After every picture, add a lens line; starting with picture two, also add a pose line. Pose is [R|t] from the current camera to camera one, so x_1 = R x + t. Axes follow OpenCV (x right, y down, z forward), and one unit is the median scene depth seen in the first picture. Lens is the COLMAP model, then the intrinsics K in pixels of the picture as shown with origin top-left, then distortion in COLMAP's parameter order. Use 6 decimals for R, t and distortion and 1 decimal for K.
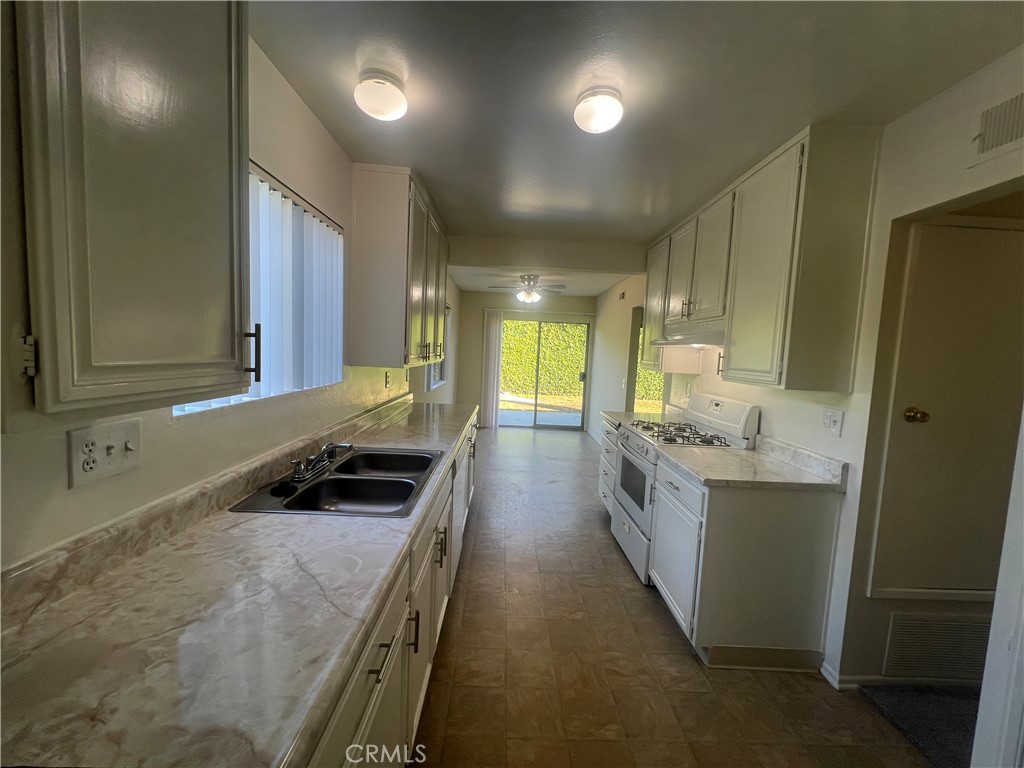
lens RADIAL K [[410.3, 0, 512.2], [0, 410.3, 383.1], [0, 0, 1]] dist [-0.000292, 0.000208]
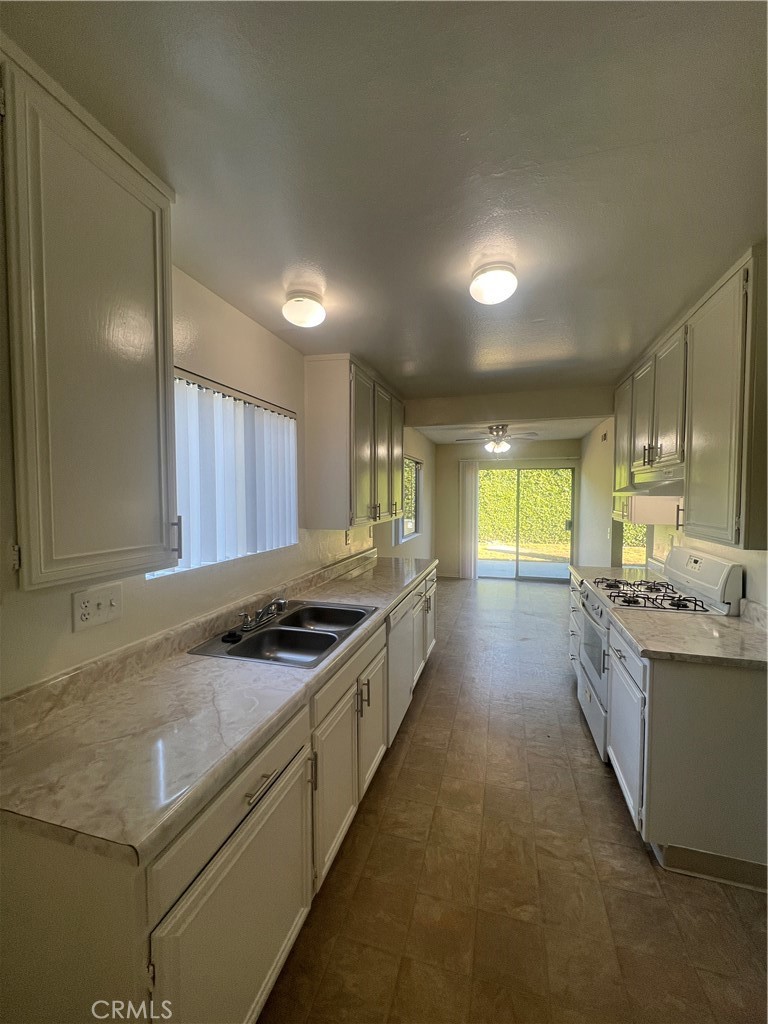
lens RADIAL K [[410.3, 0, 384.4], [0, 410.3, 511.2], [0, 0, 1]] dist [-0.000292, 0.000208]
pose [[0.954512, -0.035262, -0.296081, 0.206158], [0.021265, 0.998504, -0.050365, -0.037378], [0.297414, 0.041778, 0.953834, -0.043162]]
